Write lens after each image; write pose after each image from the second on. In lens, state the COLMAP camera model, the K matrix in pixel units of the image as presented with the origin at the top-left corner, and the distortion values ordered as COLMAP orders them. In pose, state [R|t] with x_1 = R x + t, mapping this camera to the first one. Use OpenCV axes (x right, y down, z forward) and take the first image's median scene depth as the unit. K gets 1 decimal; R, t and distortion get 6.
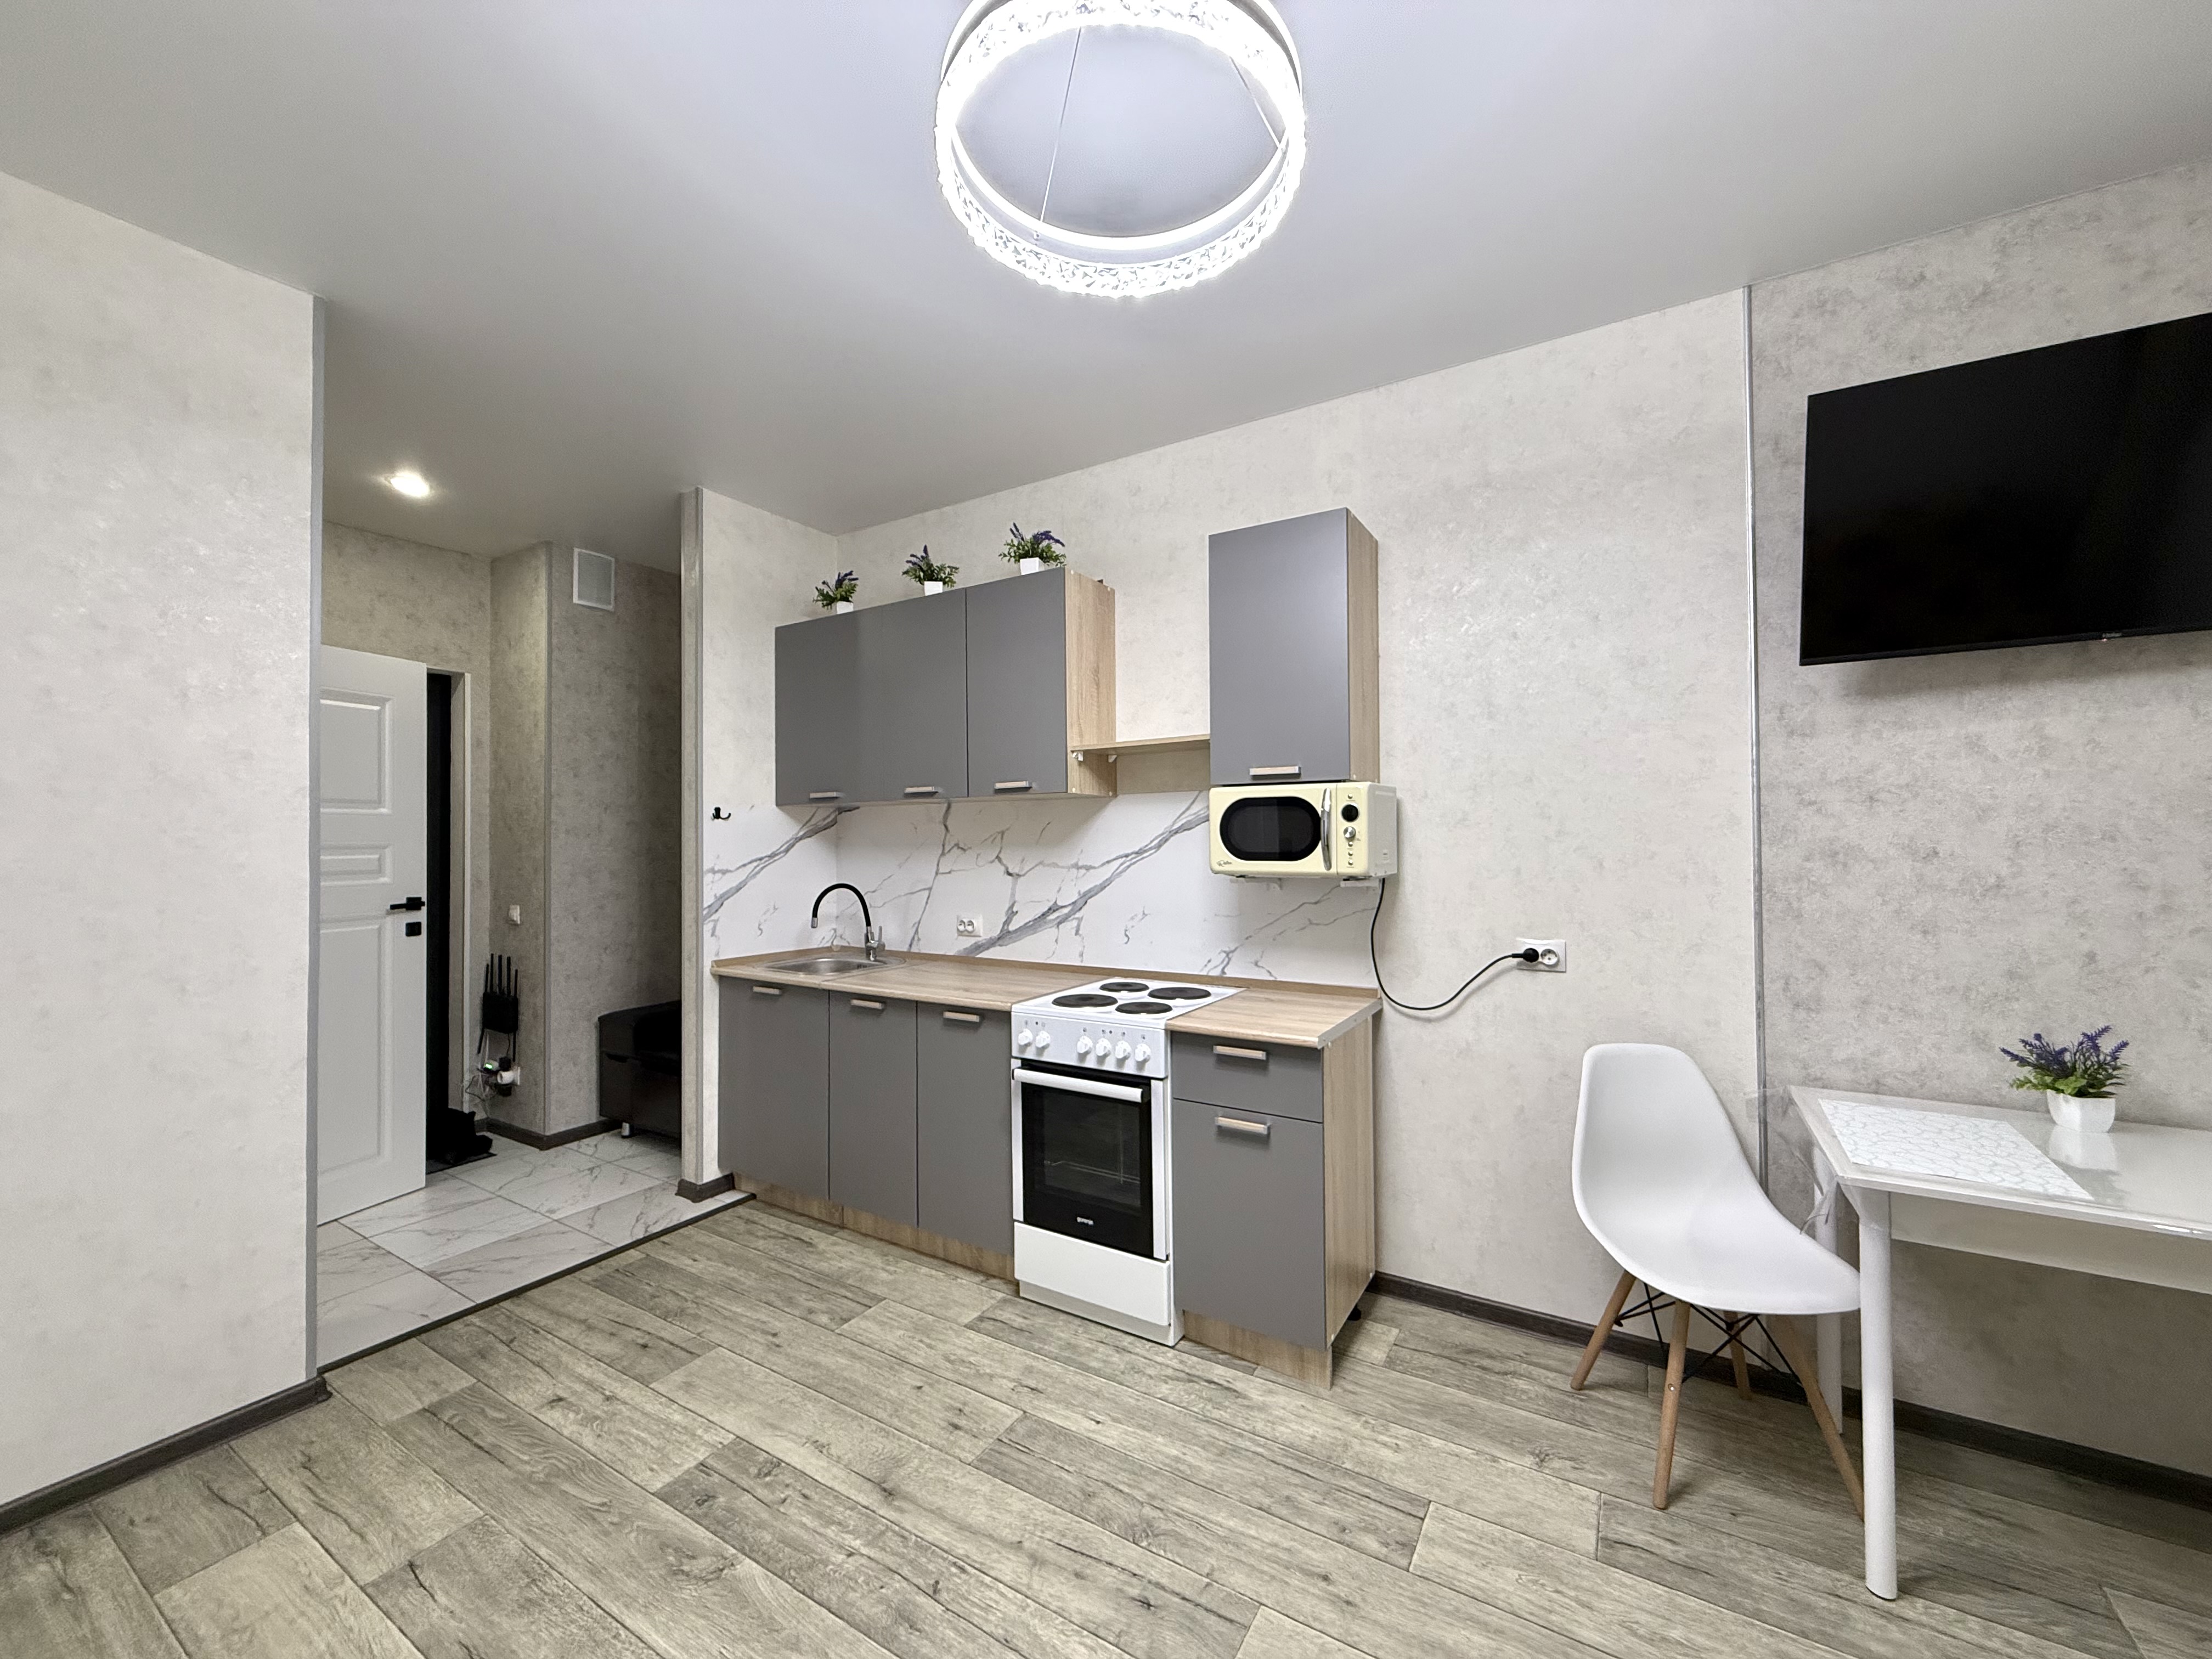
lens RADIAL K [[878.4, 0, 1102.9], [0, 878.4, 827.0], [0, 0, 1]] dist [-0.000824, 0.000096]
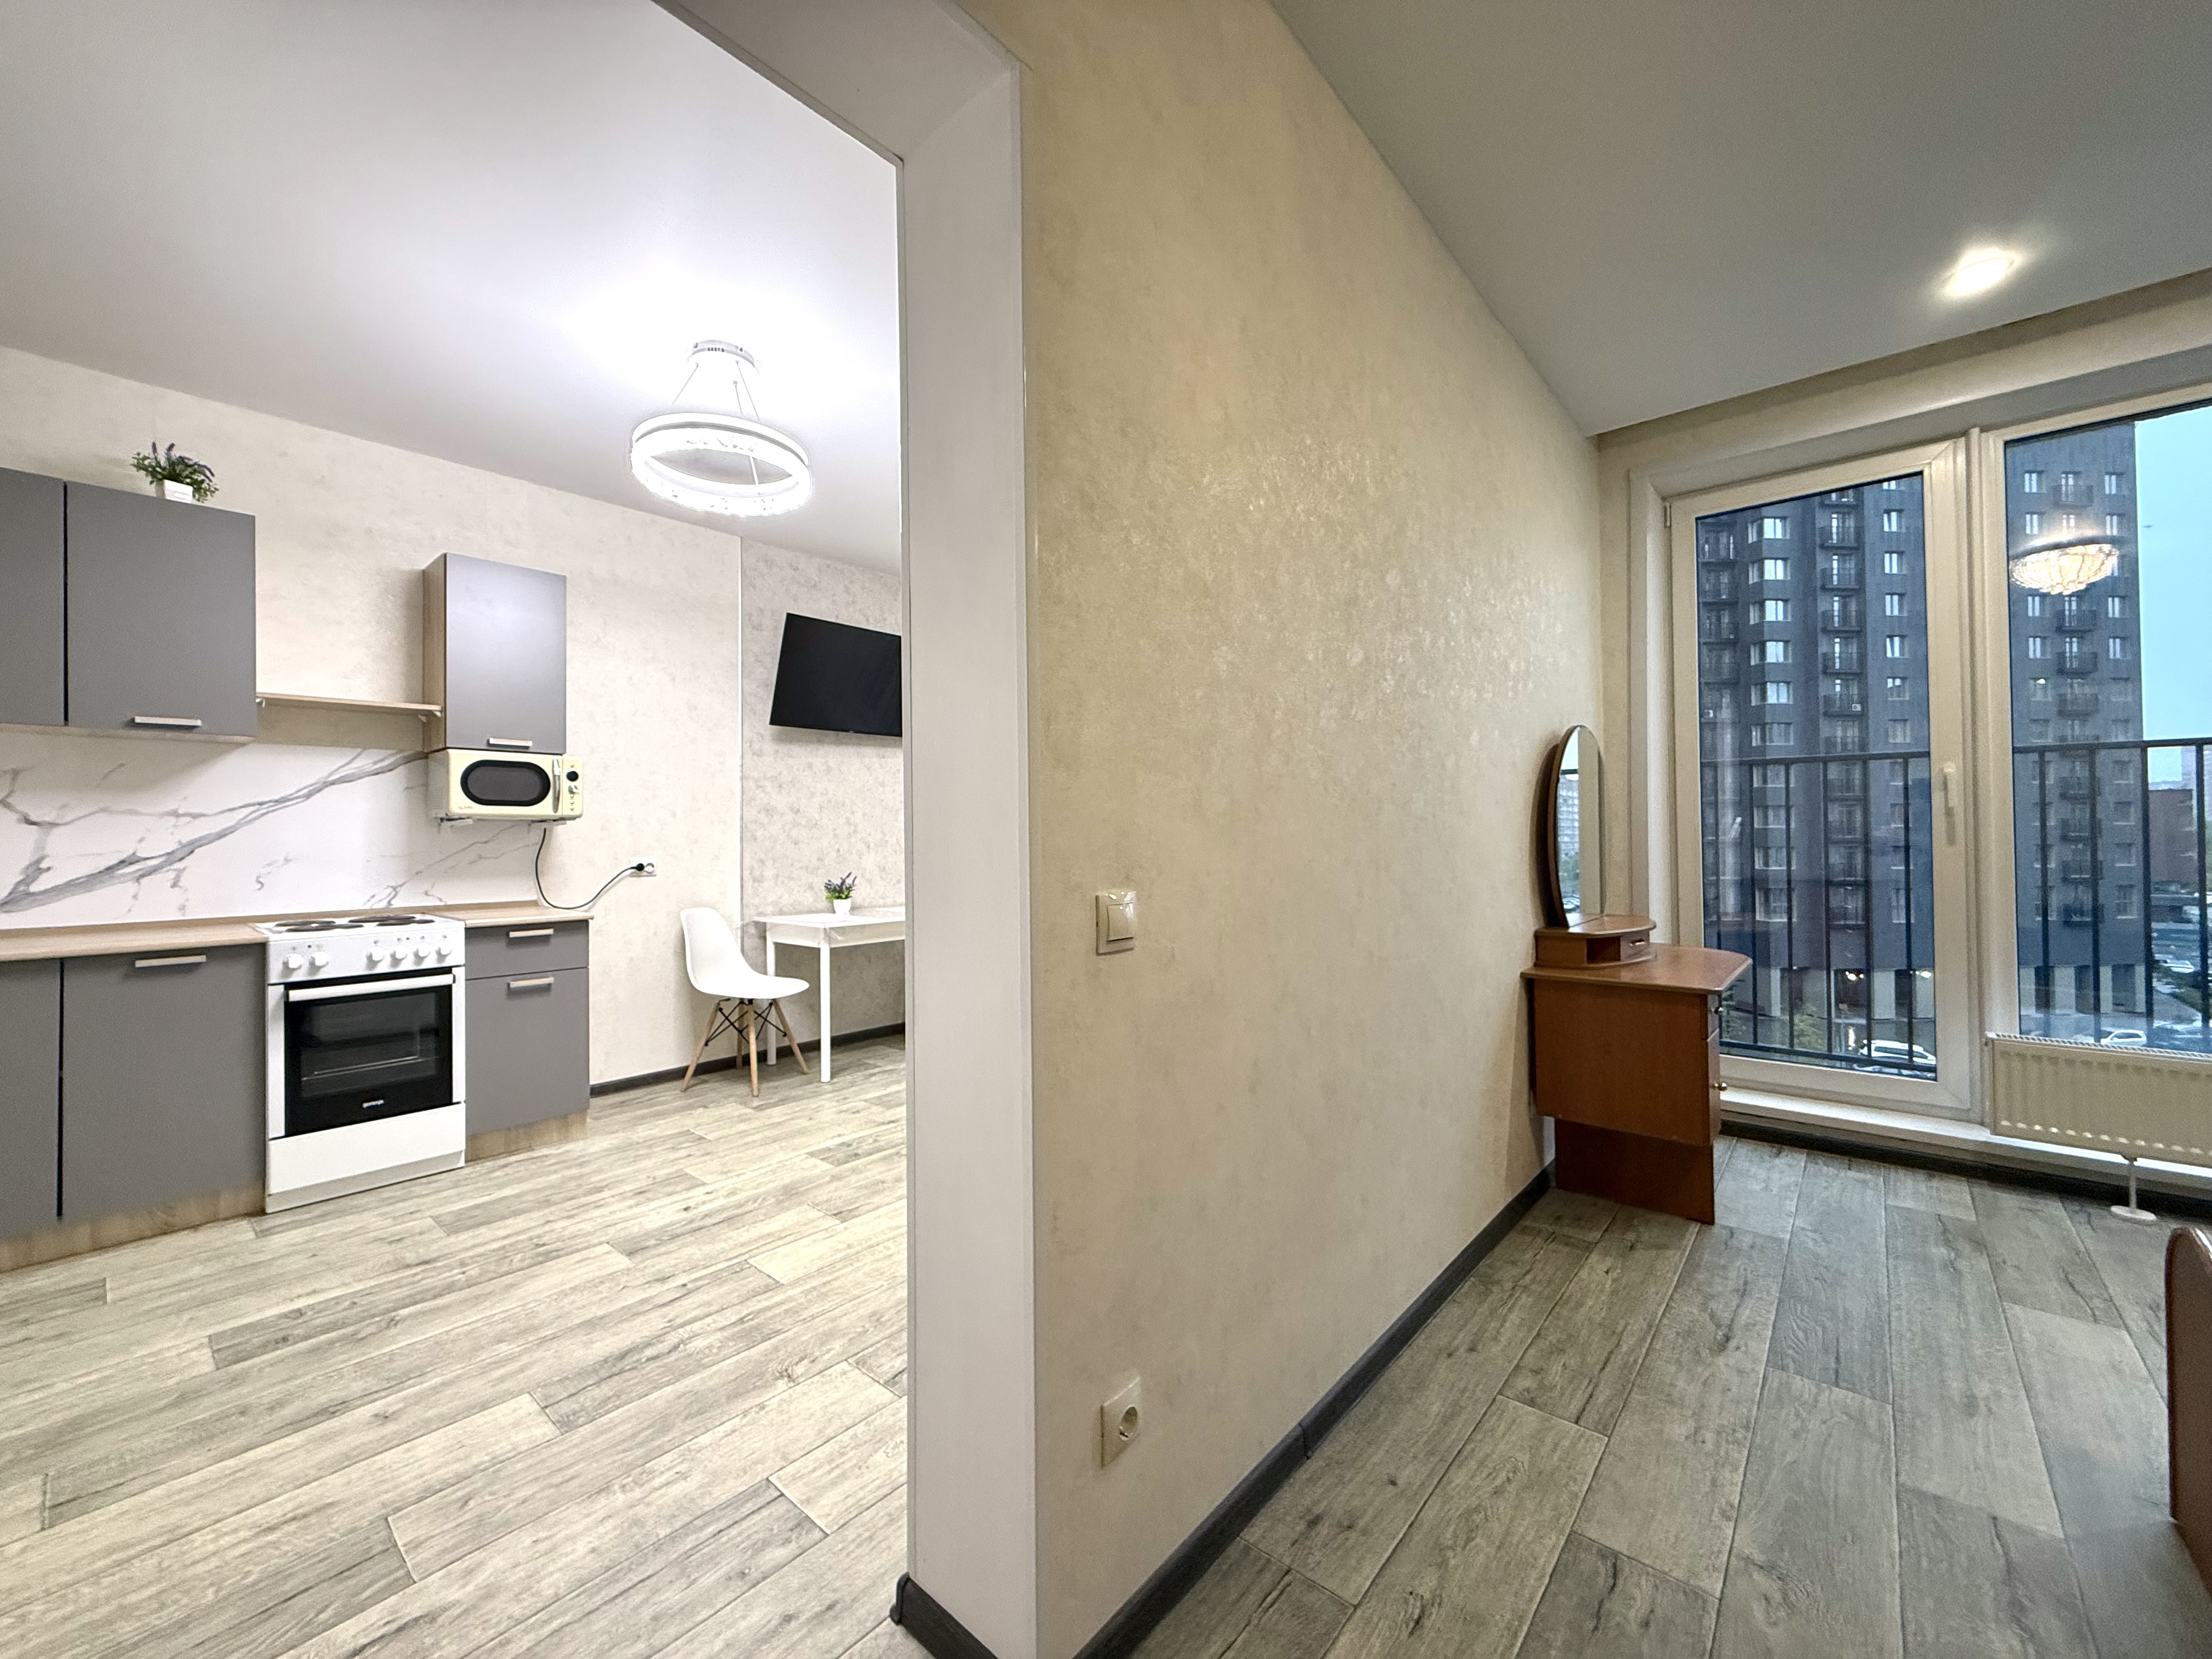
lens RADIAL K [[878.4, 0, 1098.4], [0, 878.4, 825.0], [0, 0, 1]] dist [-0.000824, 0.000096]
pose [[0.164002, 0.020006, 0.986257, -1.165036], [-0.007449, 0.999791, -0.019042, 0.099001], [-0.986432, -0.004224, 0.164117, -0.178435]]
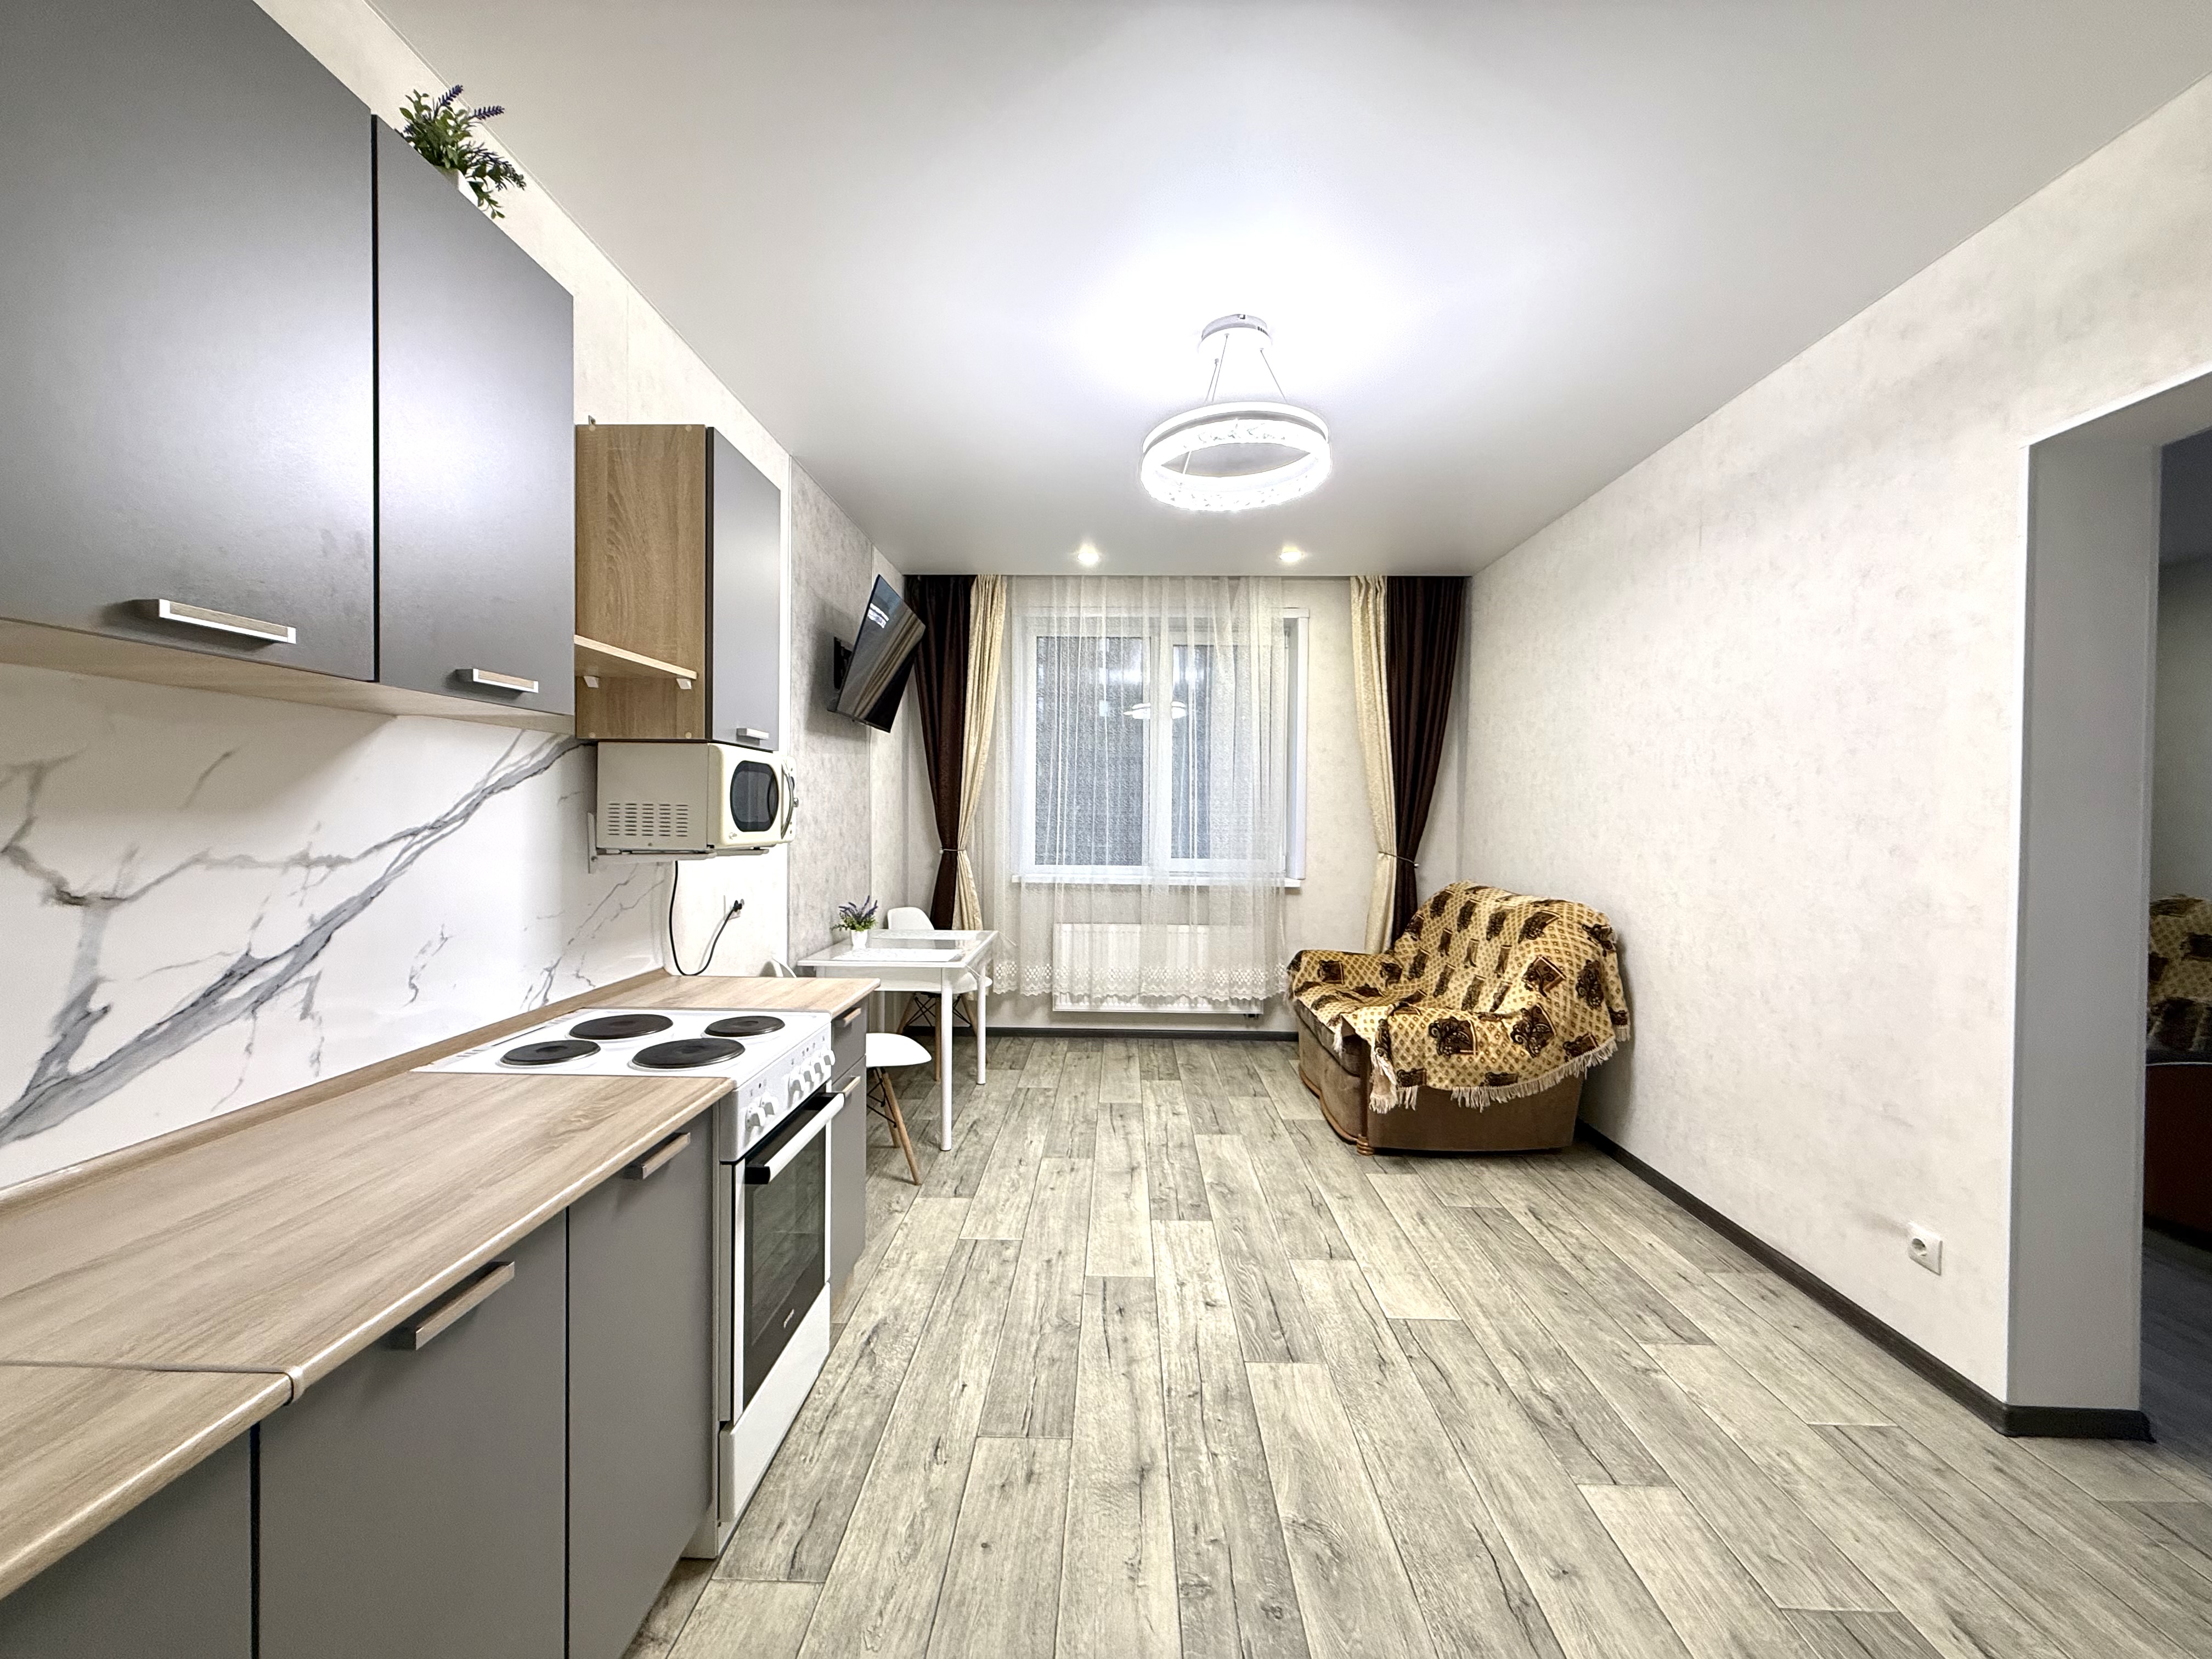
lens RADIAL K [[878.4, 0, 1096.1], [0, 878.4, 824.3], [0, 0, 1]] dist [-0.000824, 0.000096]
pose [[-0.501978, -0.006269, 0.864858, -0.891163], [-0.019649, 0.999798, -0.004158, 0.030993], [-0.864657, -0.019081, -0.502000, 1.300199]]
